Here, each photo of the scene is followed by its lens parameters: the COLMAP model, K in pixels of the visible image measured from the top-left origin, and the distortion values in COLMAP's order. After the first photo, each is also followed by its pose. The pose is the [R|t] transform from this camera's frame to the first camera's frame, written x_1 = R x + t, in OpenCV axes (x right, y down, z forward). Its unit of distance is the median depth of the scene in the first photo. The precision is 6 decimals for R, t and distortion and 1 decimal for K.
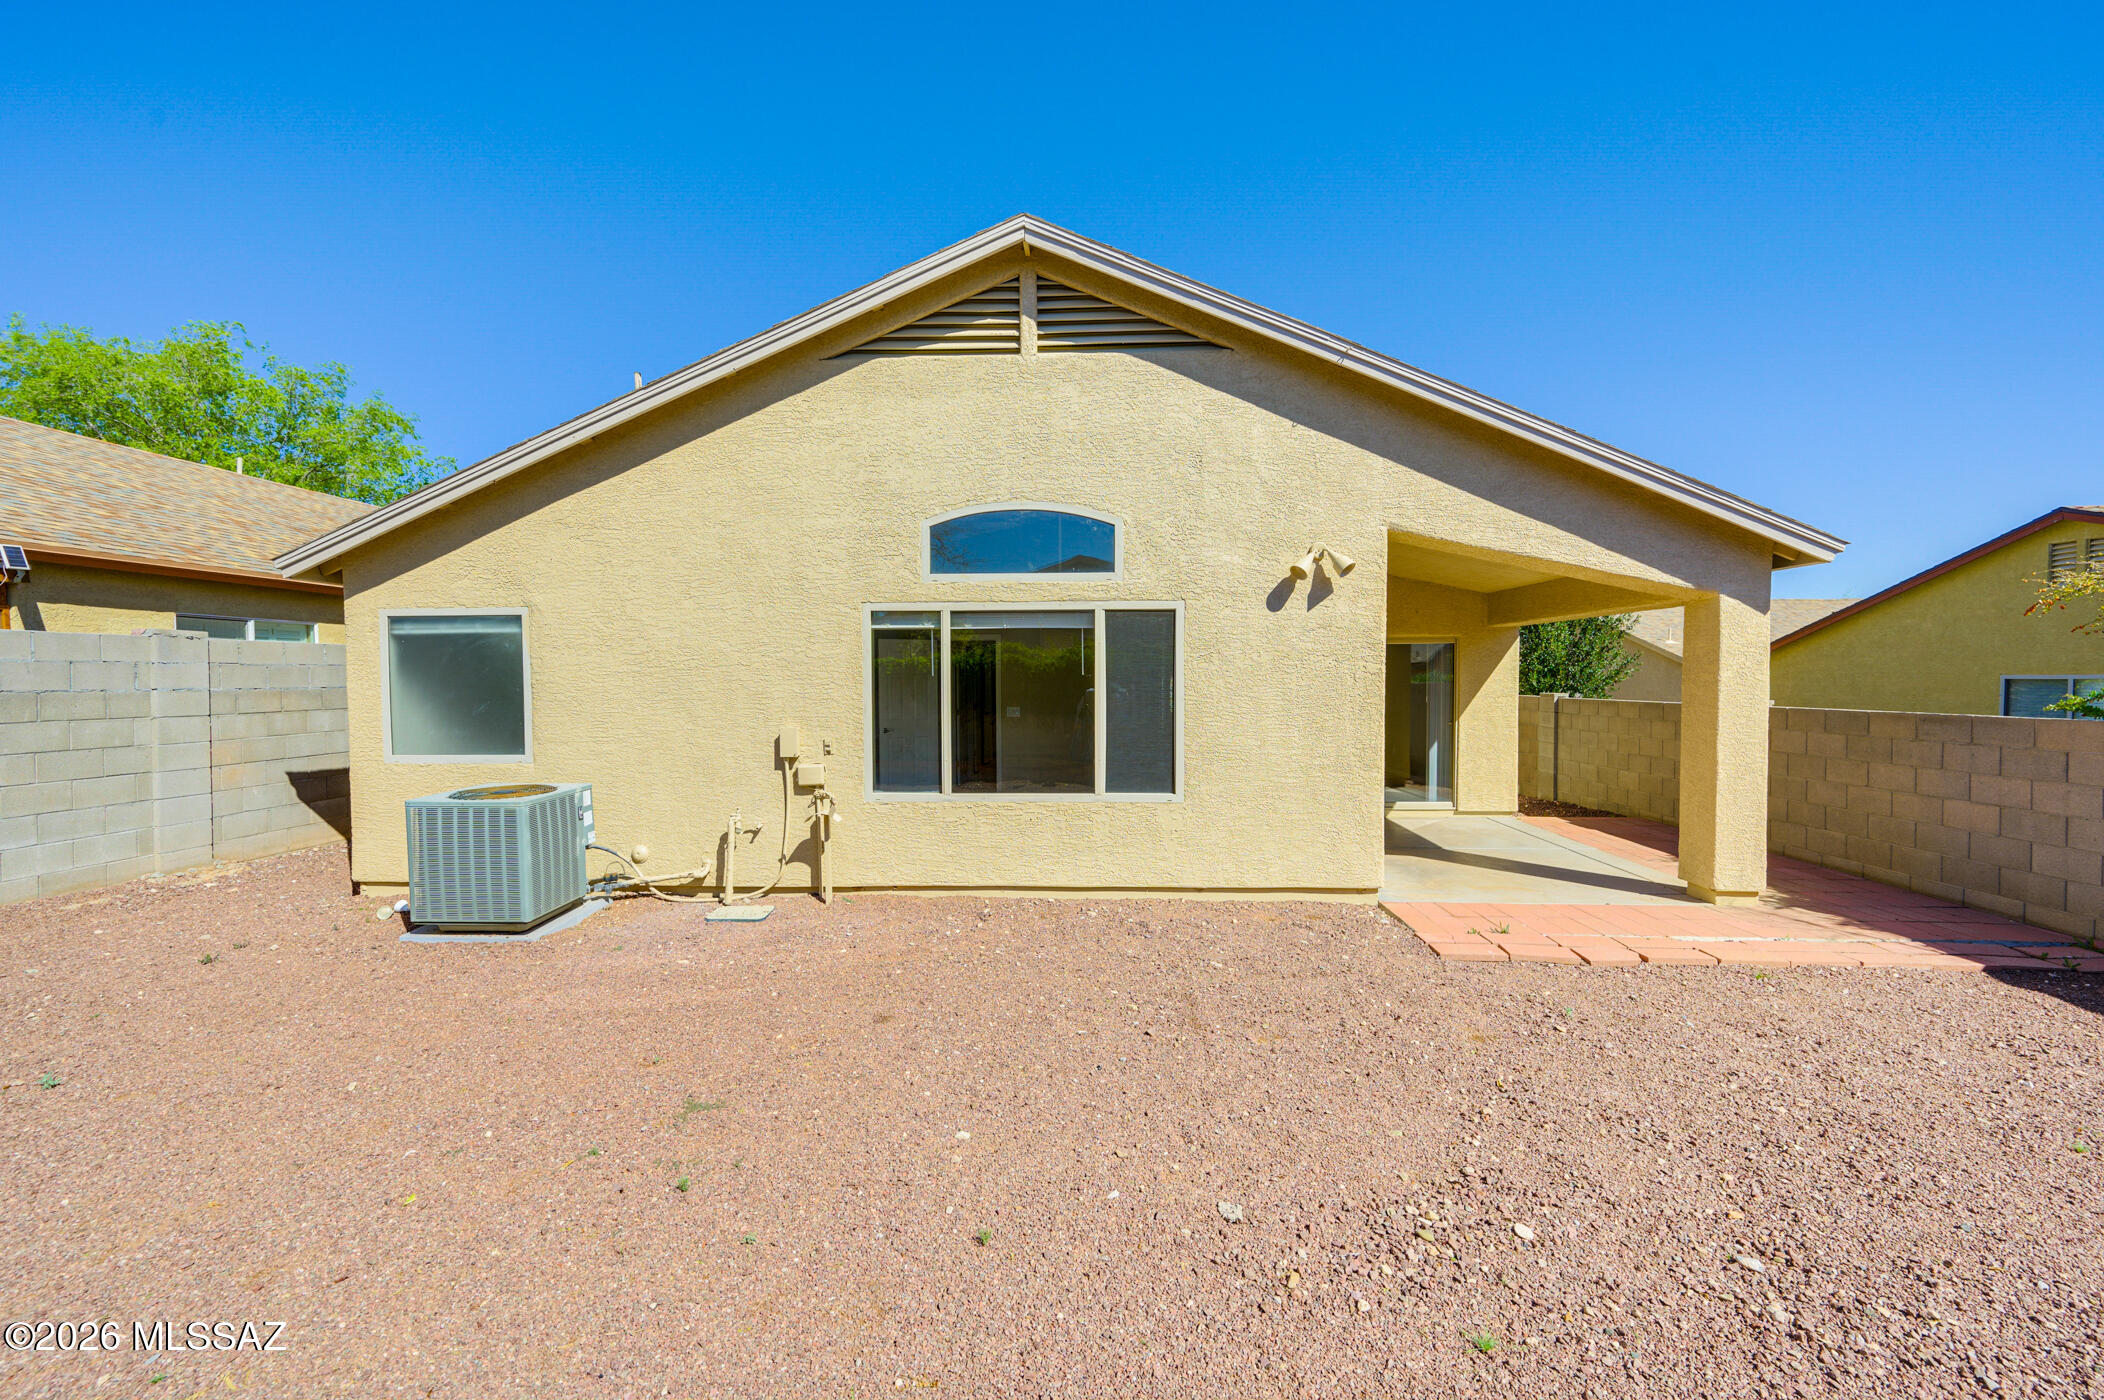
lens RADIAL K [[866.5, 0, 1053.5], [0, 866.5, 708.4], [0, 0, 1]] dist [-0.005264, -0.000246]
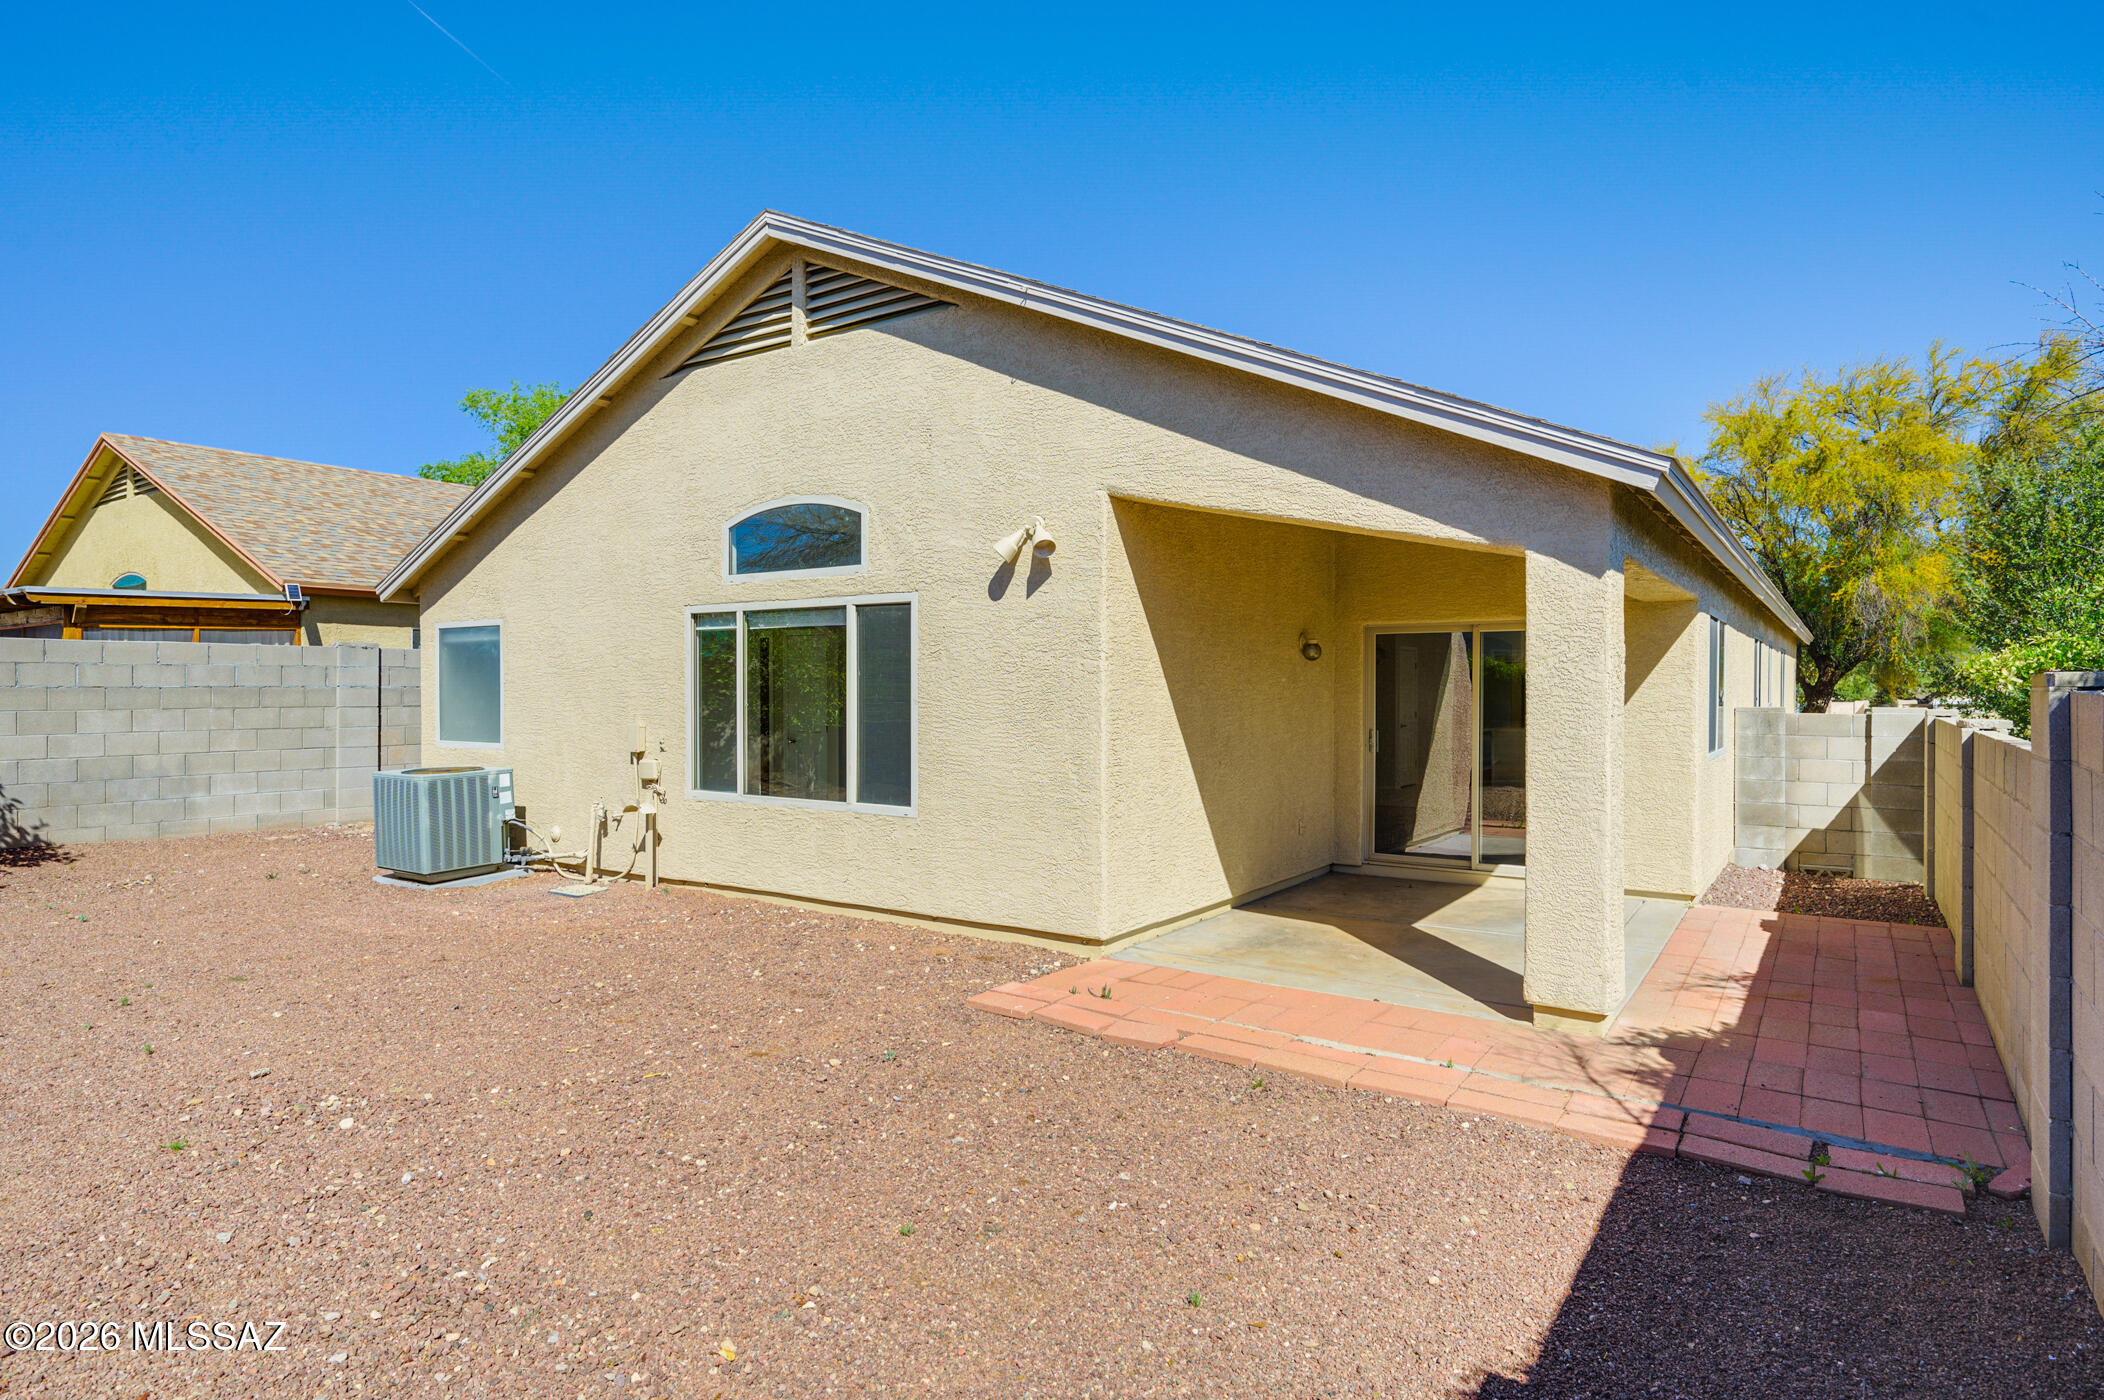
lens RADIAL K [[1171.3, 0, 1052.0], [0, 1171.3, 700.0], [0, 0, 1]] dist [0.001028, 0.000039]
pose [[0.842566, 0.010458, -0.538492, 0.917855], [-0.023379, 0.999579, -0.017168, 0.004909], [0.538086, 0.027055, 0.842456, 0.056827]]
